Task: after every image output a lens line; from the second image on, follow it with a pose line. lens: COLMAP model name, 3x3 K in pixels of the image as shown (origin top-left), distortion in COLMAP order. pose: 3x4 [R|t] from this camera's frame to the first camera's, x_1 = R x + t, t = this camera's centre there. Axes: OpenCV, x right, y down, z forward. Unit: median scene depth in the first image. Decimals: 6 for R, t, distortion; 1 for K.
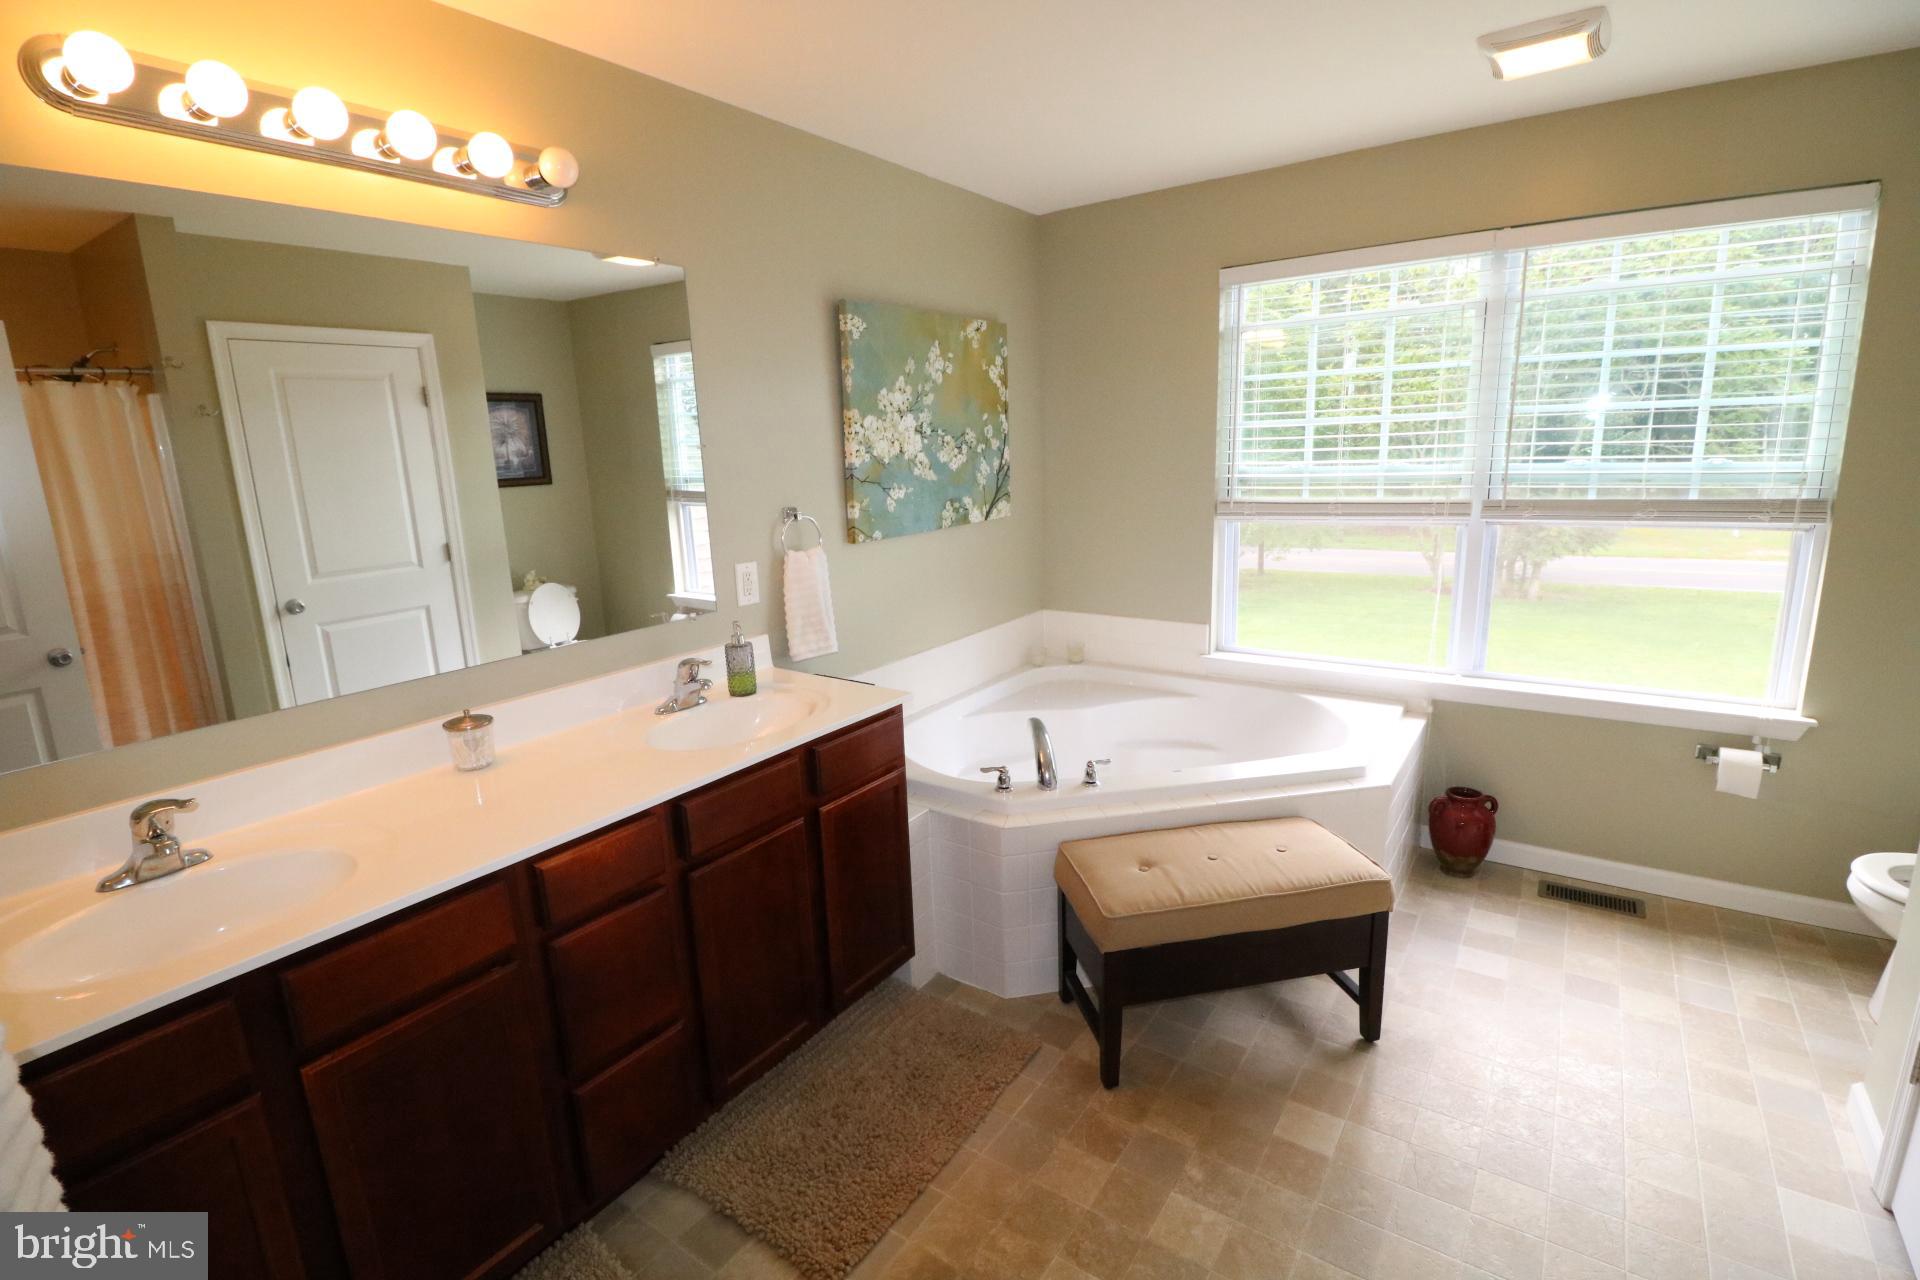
lens RADIAL K [[877.2, 0, 961.9], [0, 877.2, 633.5], [0, 0, 1]] dist [-0.015399, -0.005318]
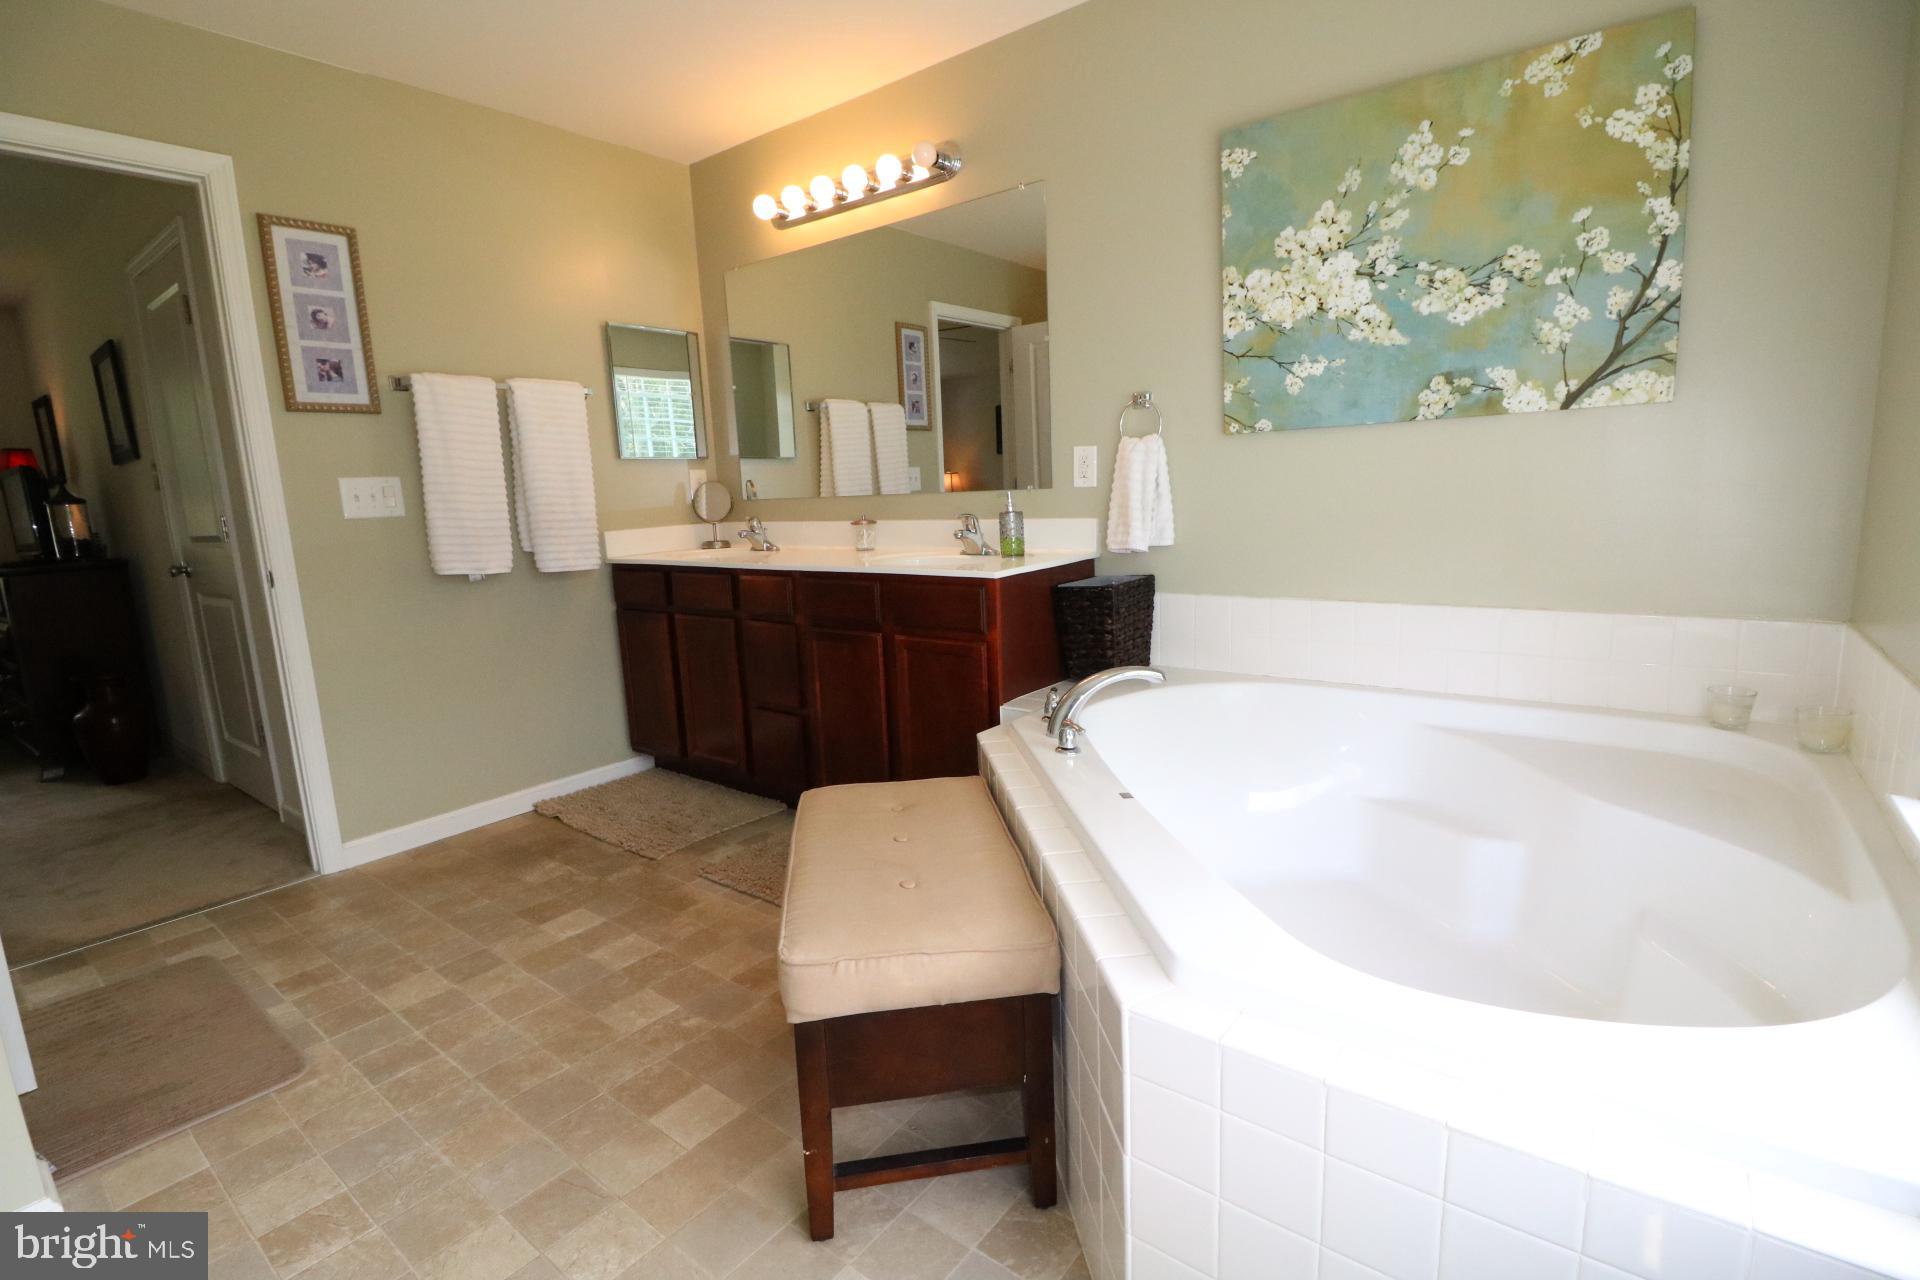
lens RADIAL K [[877.2, 0, 962.3], [0, 877.2, 645.2], [0, 0, 1]] dist [-0.015399, -0.005318]
pose [[-0.035482, 0.208977, -0.977277, 0.674038], [-0.173584, 0.961739, 0.211957, -0.039216], [0.984180, 0.177161, 0.002151, 0.719408]]
